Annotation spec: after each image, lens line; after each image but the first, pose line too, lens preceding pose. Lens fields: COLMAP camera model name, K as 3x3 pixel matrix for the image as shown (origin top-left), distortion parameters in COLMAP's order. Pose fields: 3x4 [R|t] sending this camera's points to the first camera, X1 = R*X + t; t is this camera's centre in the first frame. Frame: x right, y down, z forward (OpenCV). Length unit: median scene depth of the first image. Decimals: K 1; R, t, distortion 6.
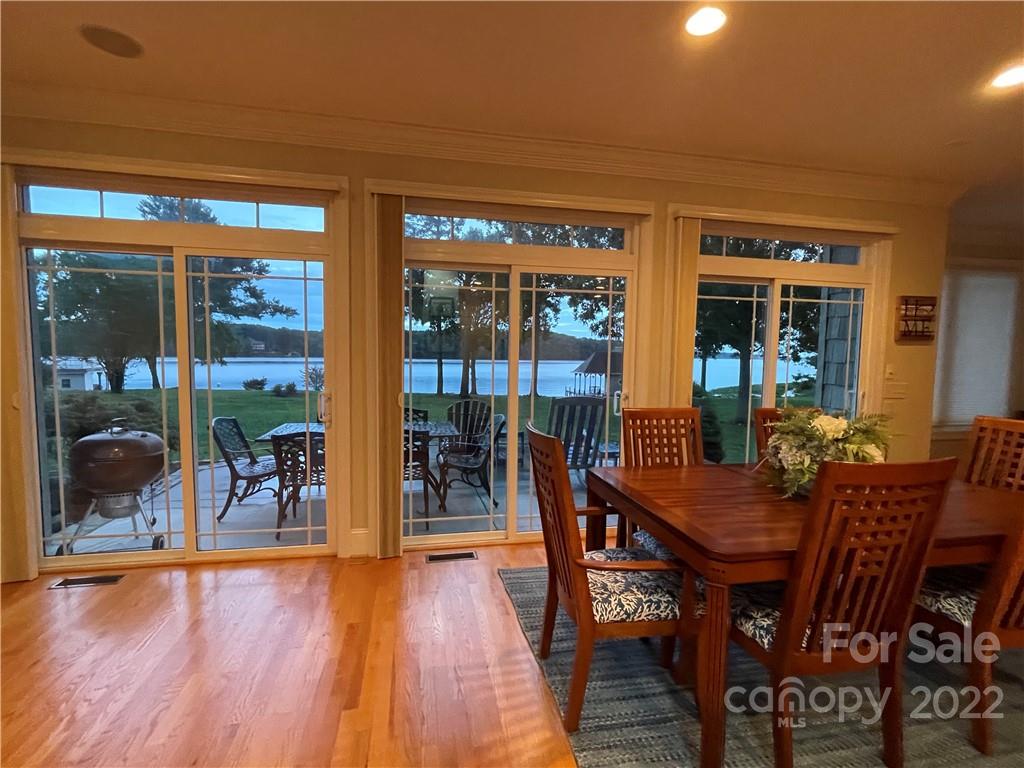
lens RADIAL K [[471.2, 0, 510.7], [0, 471.2, 382.6], [0, 0, 1]] dist [0.001469, 0.000584]
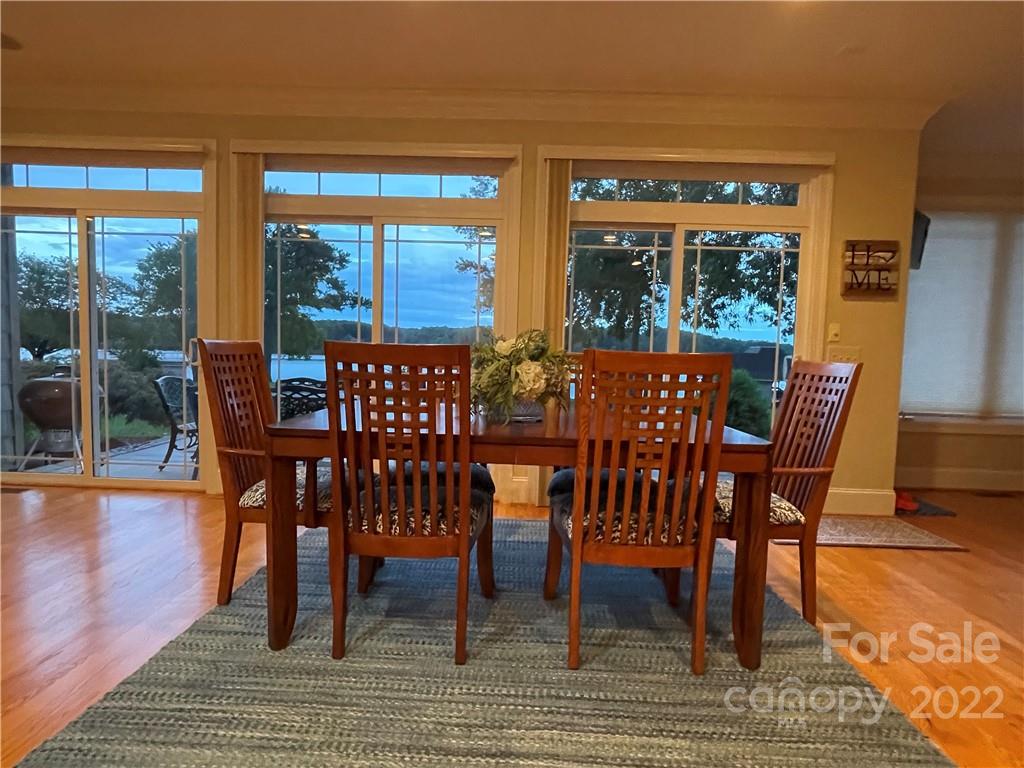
lens RADIAL K [[545.6, 0, 510.0], [0, 545.6, 388.0], [0, 0, 1]] dist [-0.007359, -0.001602]
pose [[0.976841, 0.025983, -0.212383, 0.453054], [-0.025975, 0.999659, 0.002829, 0.086158], [0.212384, 0.002754, 0.977182, -0.055647]]
